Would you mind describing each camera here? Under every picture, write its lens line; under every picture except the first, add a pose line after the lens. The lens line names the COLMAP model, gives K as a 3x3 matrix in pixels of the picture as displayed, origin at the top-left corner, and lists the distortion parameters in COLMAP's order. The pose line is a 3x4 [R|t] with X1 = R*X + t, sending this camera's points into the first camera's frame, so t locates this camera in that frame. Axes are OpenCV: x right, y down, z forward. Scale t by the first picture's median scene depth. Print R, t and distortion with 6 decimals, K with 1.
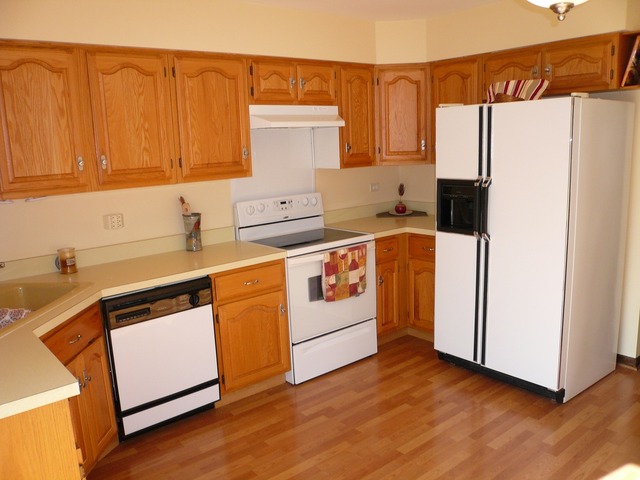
lens RADIAL K [[545.6, 0, 321.1], [0, 545.6, 244.6], [0, 0, 1]] dist [-0.088120, 0.065965]
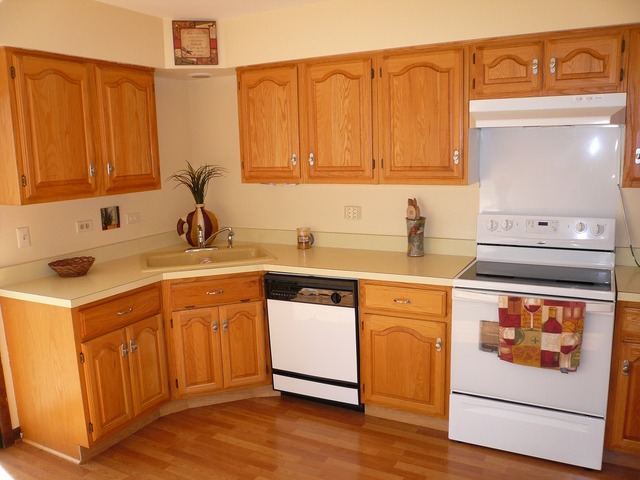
lens RADIAL K [[545.6, 0, 320.3], [0, 545.6, 240.2], [0, 0, 1]] dist [-0.088120, 0.065965]
pose [[0.386820, 0.185453, -0.903315, 0.604321], [-0.165173, 0.977661, 0.129986, -0.121430], [0.907242, 0.098923, 0.408811, 0.489154]]
